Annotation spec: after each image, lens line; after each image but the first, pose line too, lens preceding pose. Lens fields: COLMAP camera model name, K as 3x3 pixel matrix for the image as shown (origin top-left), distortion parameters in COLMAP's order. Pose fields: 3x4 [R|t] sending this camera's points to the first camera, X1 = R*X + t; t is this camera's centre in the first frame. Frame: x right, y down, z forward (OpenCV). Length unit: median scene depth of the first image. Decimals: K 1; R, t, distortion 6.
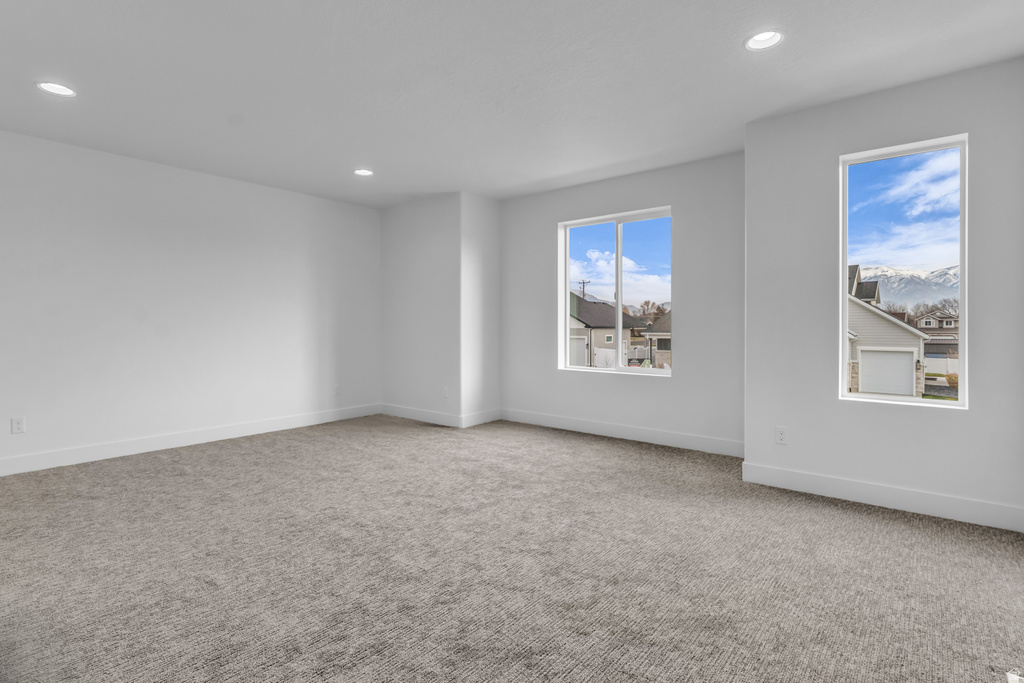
lens RADIAL K [[499.0, 0, 517.6], [0, 499.0, 334.7], [0, 0, 1]] dist [0.006048, -0.000132]
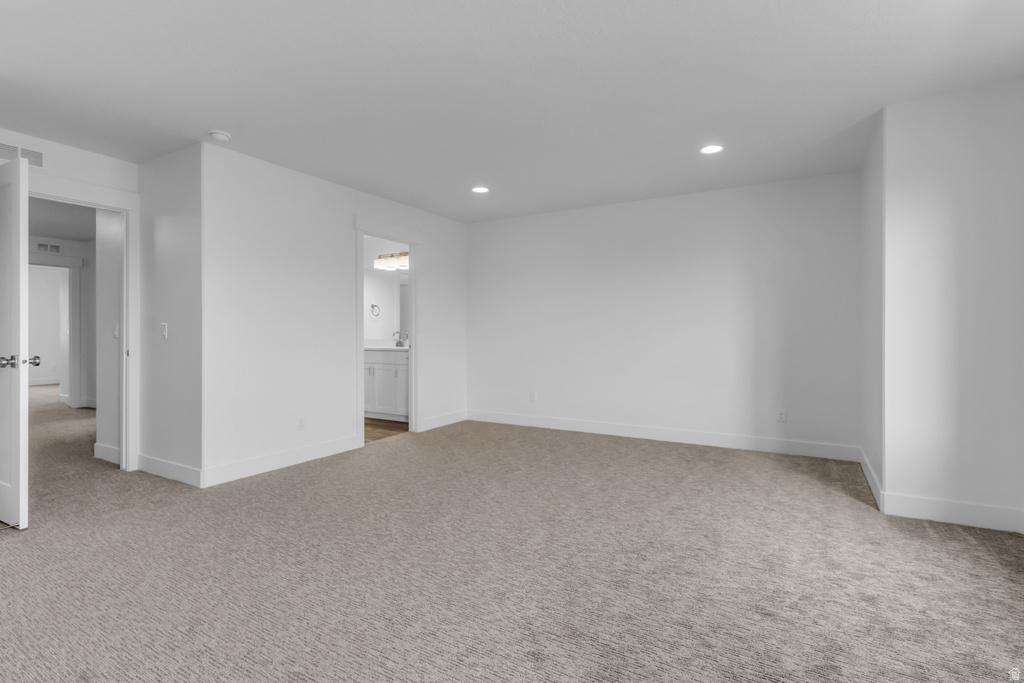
lens RADIAL K [[499.0, 0, 513.6], [0, 499.0, 337.0], [0, 0, 1]] dist [0.006048, -0.000132]
pose [[0.129891, -0.000683, -0.991528, 0.548435], [-0.010083, 0.999947, -0.002010, -0.010995], [0.991477, 0.010259, 0.129877, 0.682195]]
